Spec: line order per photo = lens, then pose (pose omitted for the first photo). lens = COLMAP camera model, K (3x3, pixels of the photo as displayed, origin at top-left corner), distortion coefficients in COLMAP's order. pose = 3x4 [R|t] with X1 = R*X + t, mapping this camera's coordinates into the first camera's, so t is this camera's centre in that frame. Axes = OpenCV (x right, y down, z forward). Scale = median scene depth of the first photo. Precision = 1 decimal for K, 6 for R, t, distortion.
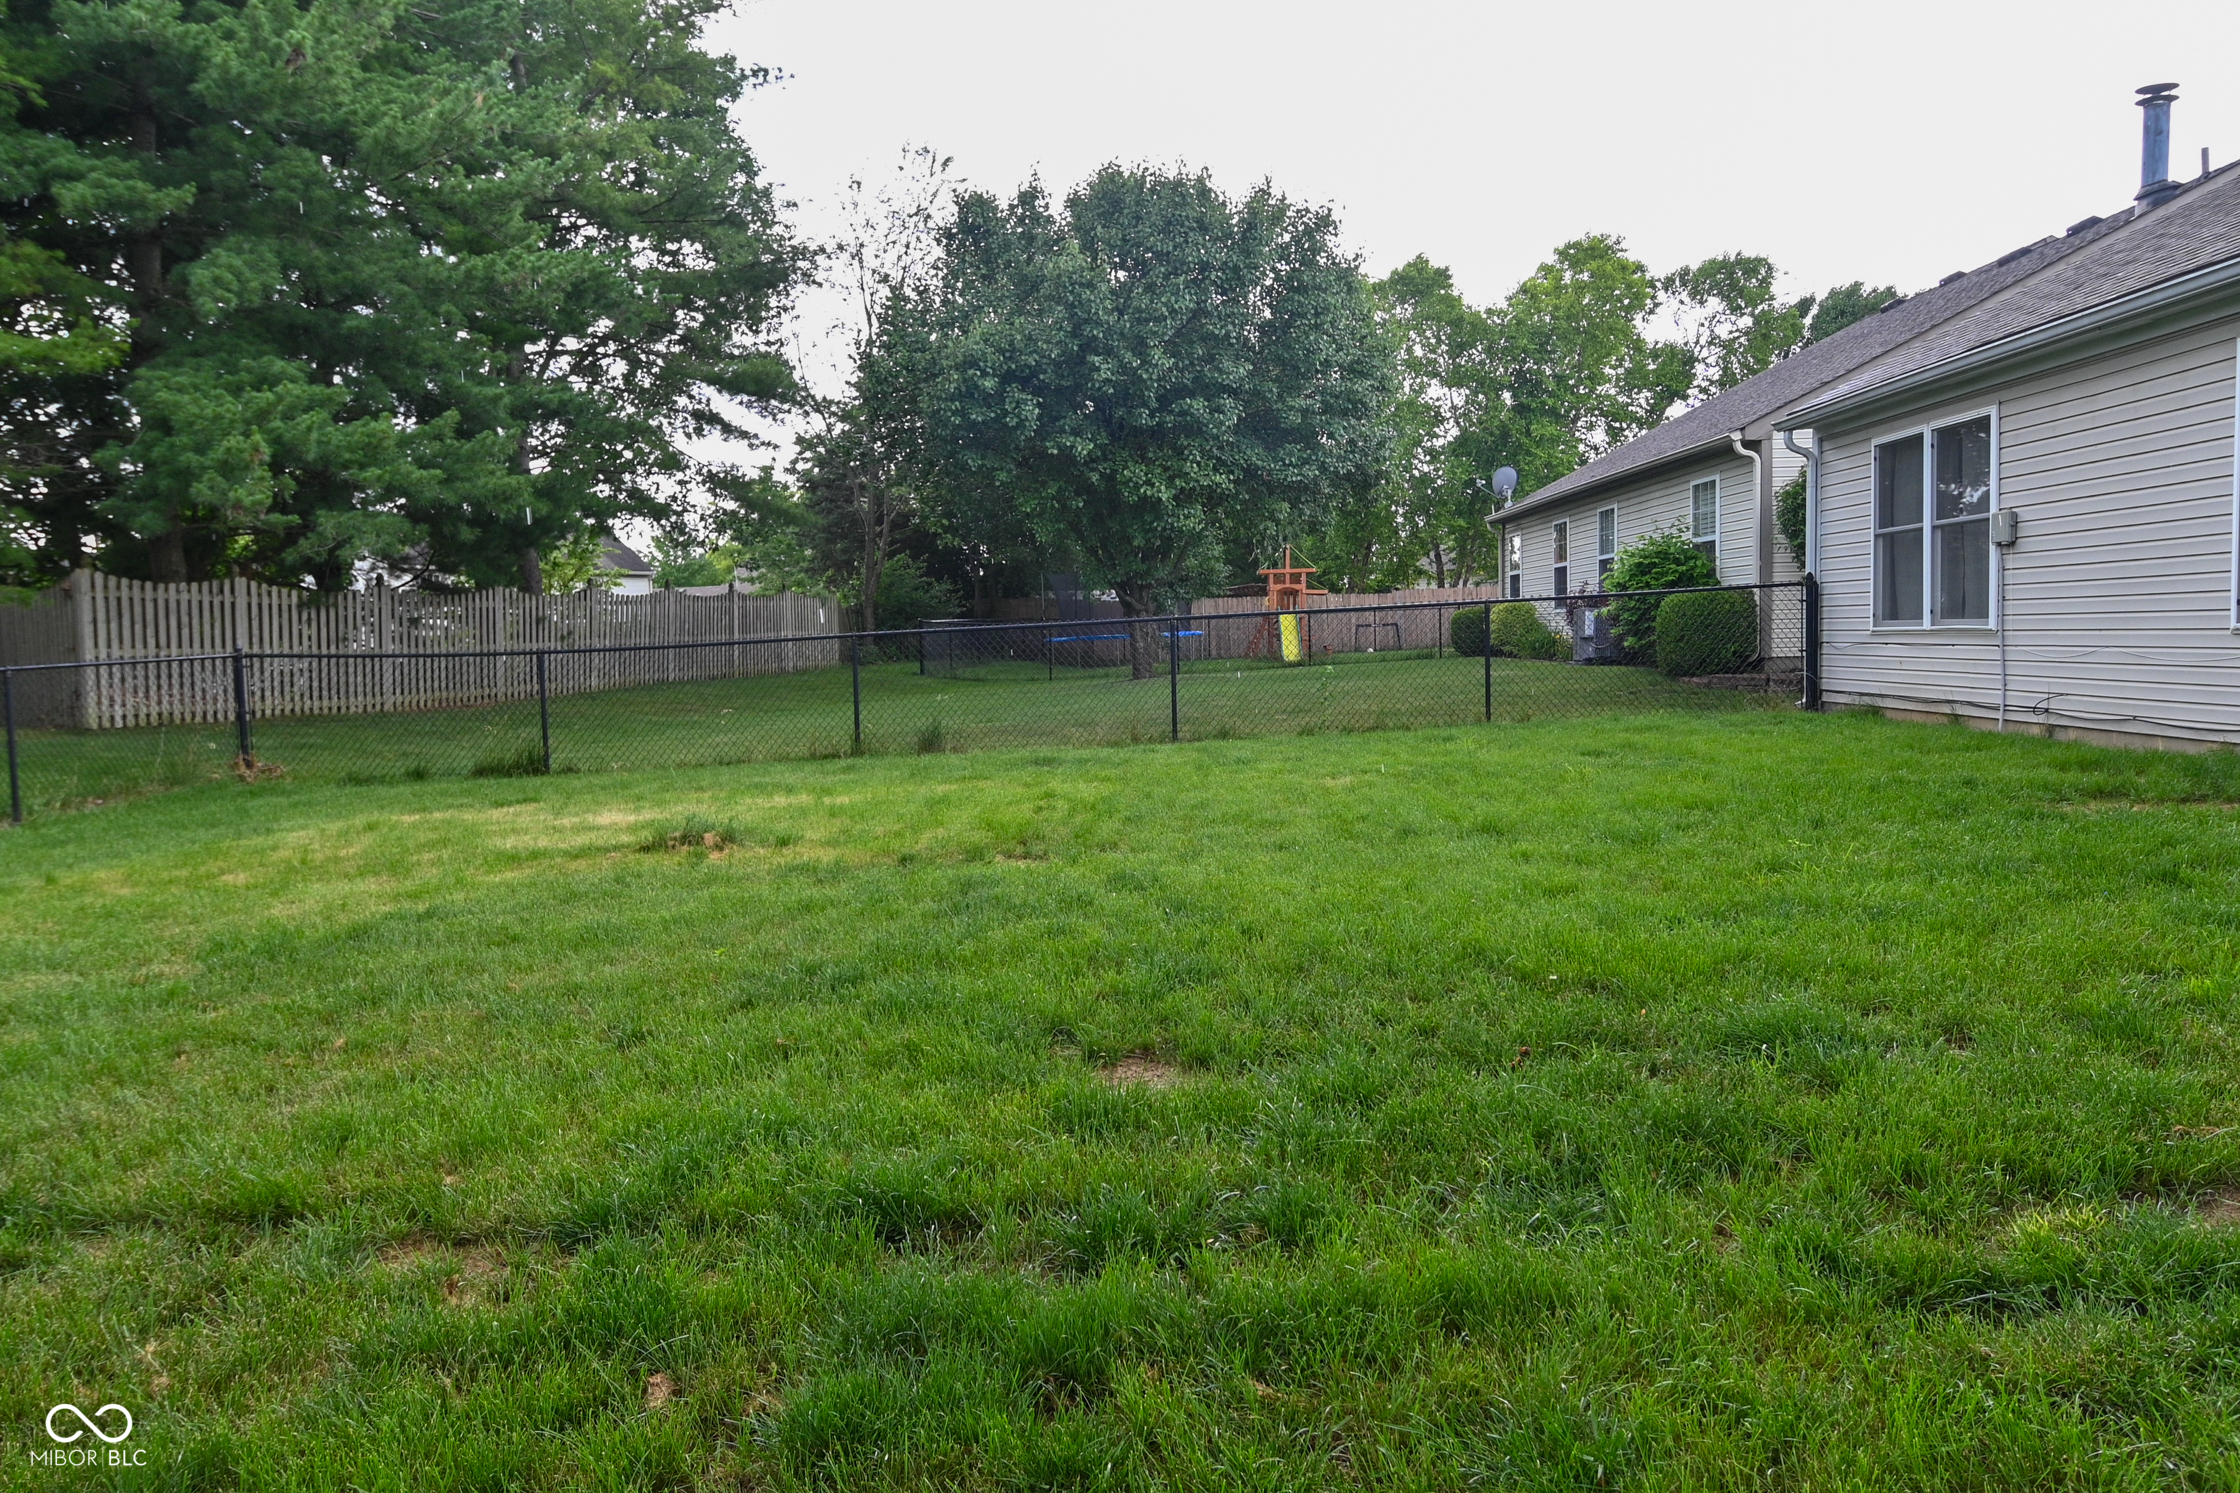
lens RADIAL K [[1472.1, 0, 1124.8], [0, 1472.1, 720.0], [0, 0, 1]] dist [0.003959, 0.000374]
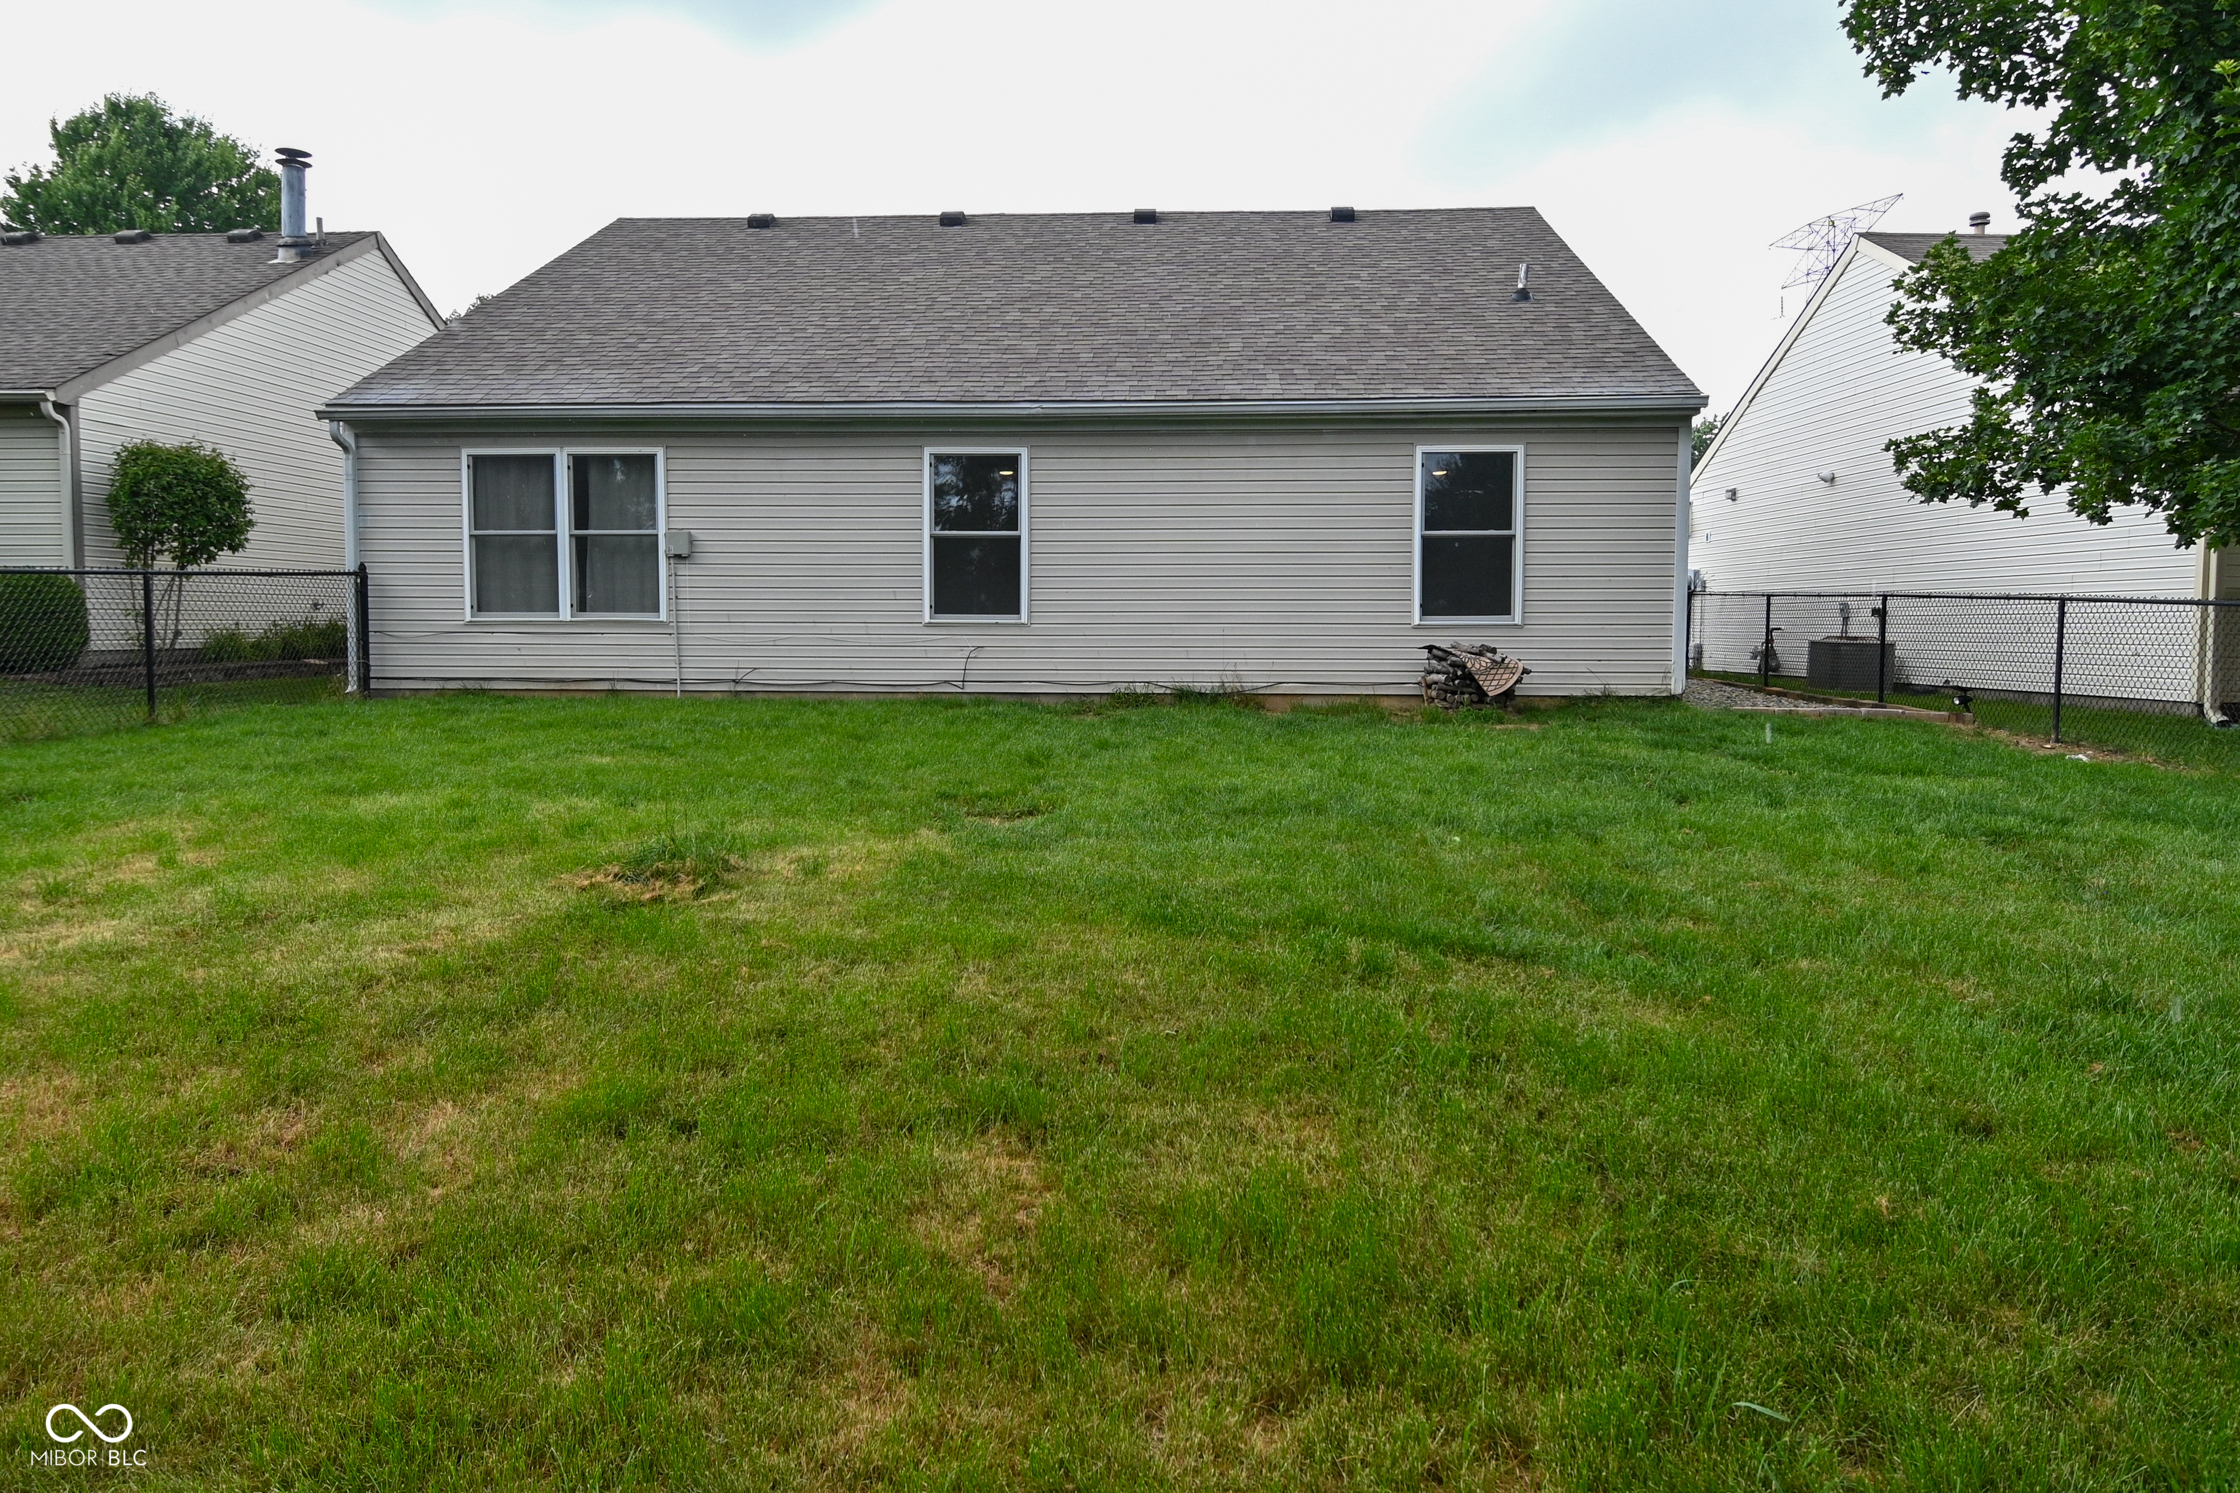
lens RADIAL K [[1495.8, 0, 1120.0], [0, 1495.8, 746.5], [0, 0, 1]] dist [0.000356, -0.004094]
pose [[0.028193, -0.048251, 0.998437, -0.614473], [0.051996, 0.997553, 0.046741, 0.006787], [-0.998249, 0.050597, 0.030633, 0.480330]]
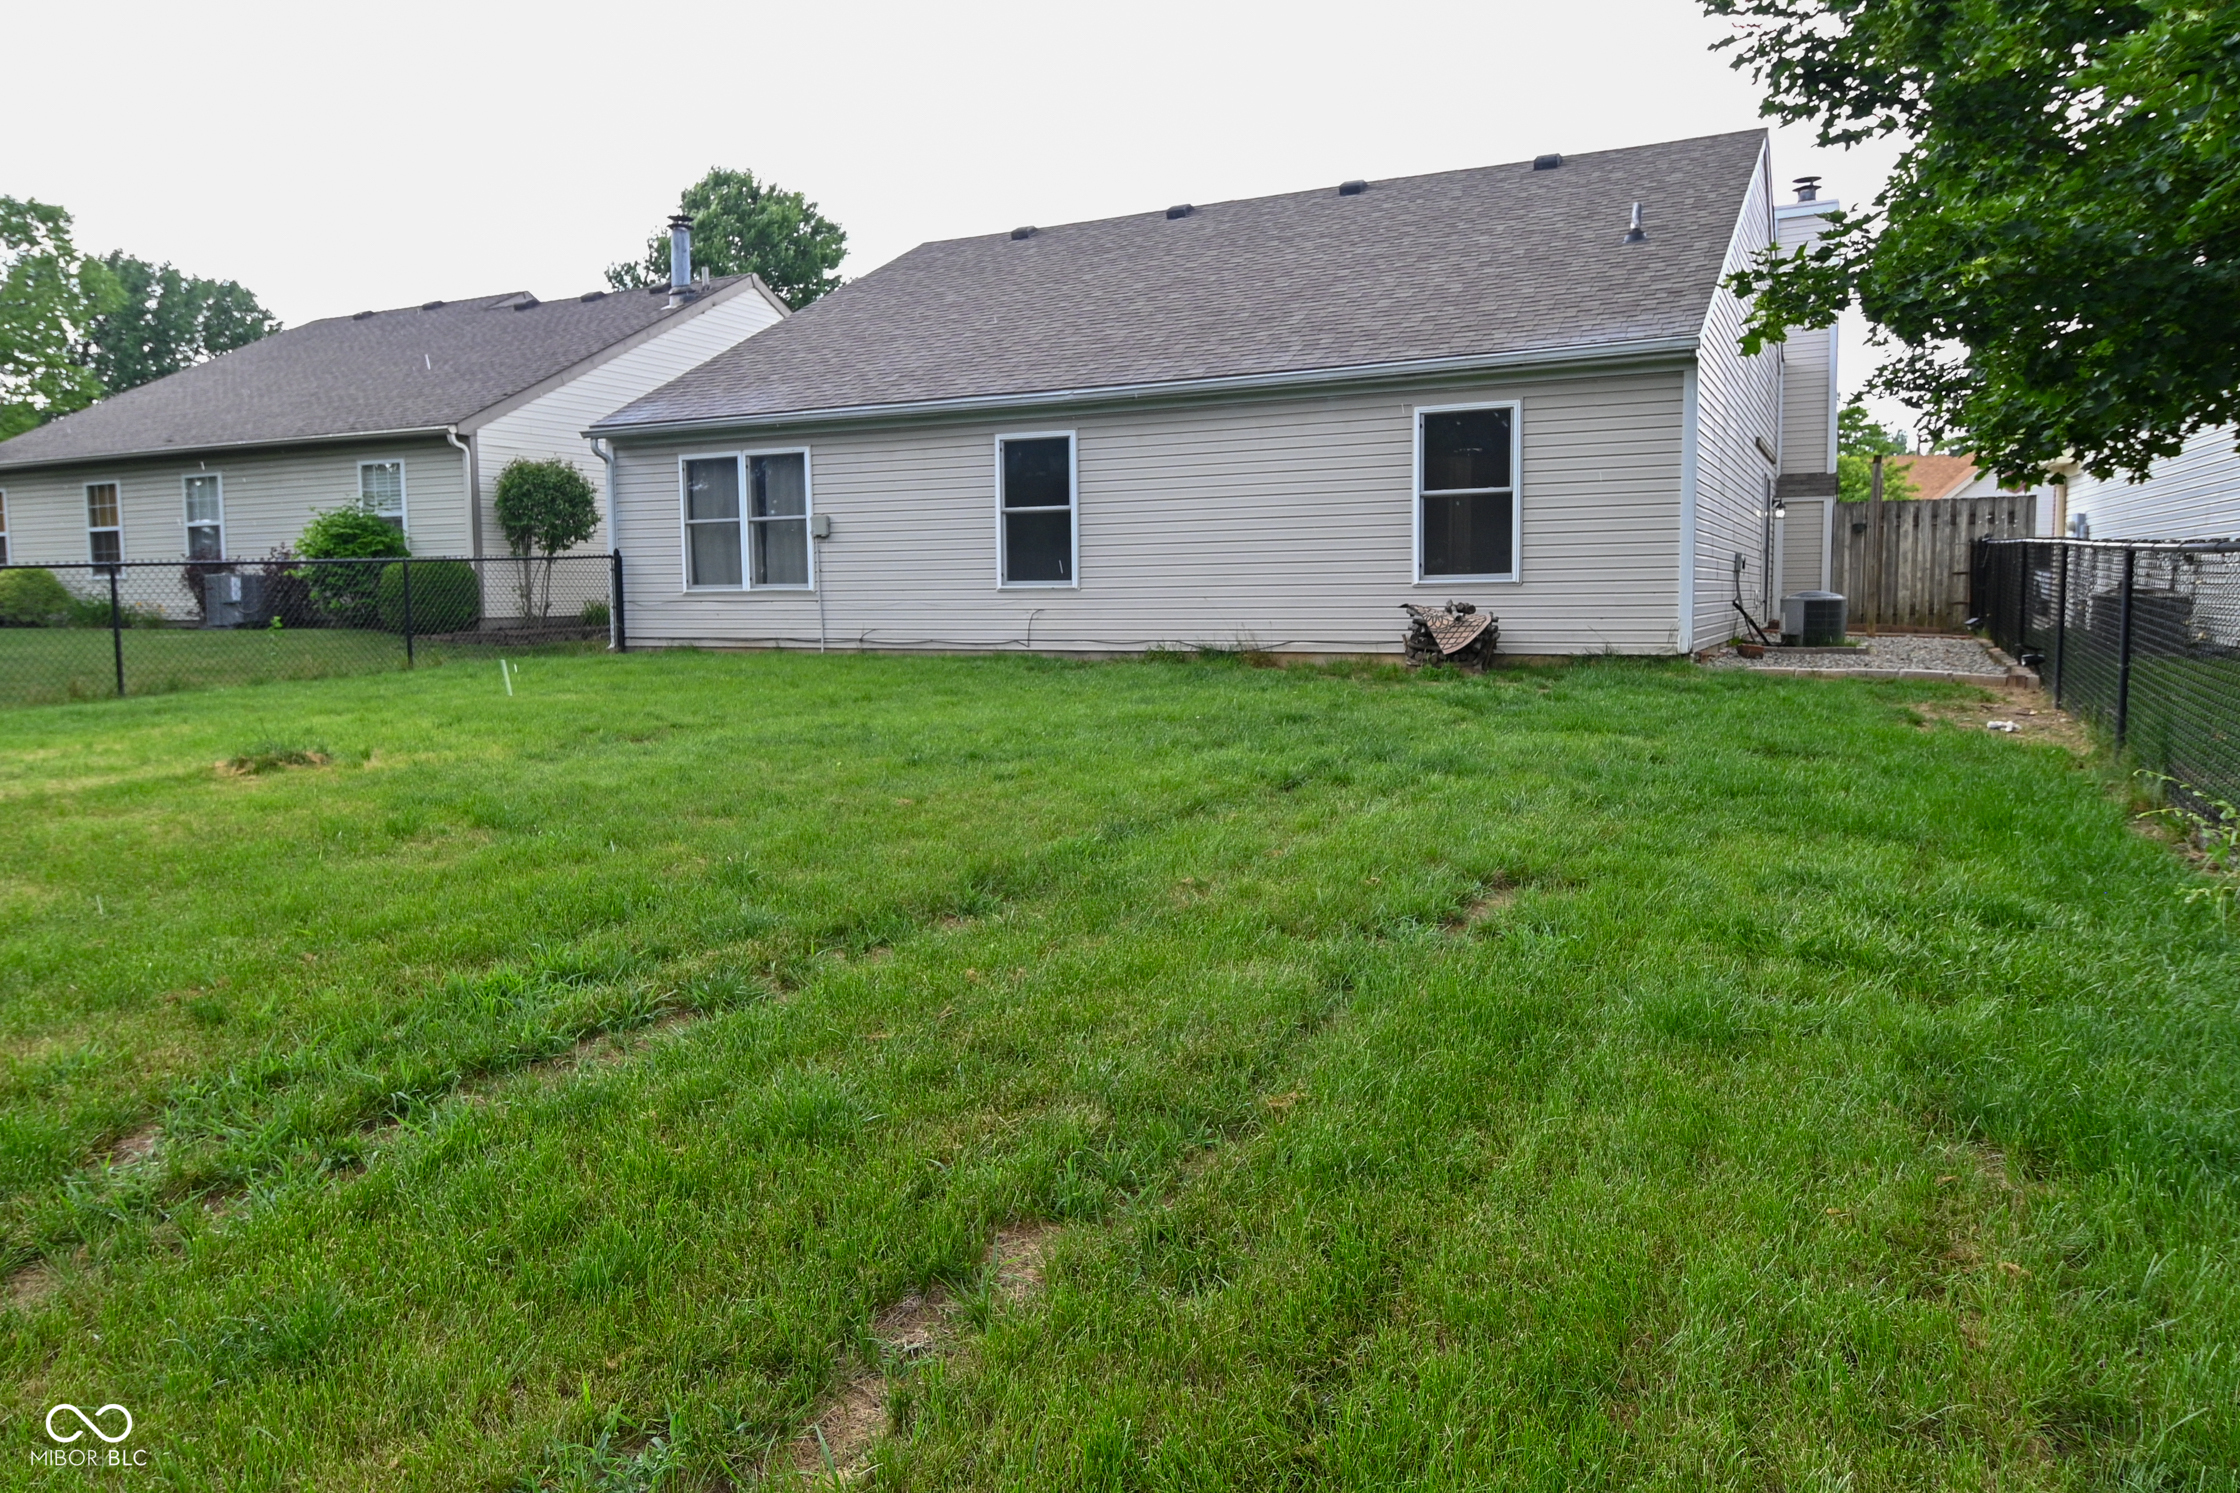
lens RADIAL K [[1472.1, 0, 1124.8], [0, 1472.1, 720.0], [0, 0, 1]] dist [0.003959, 0.000374]
pose [[0.413400, -0.054182, 0.908936, -0.598040], [0.050192, 0.998066, 0.036666, 0.029808], [-0.909165, 0.030463, 0.415320, 0.044932]]
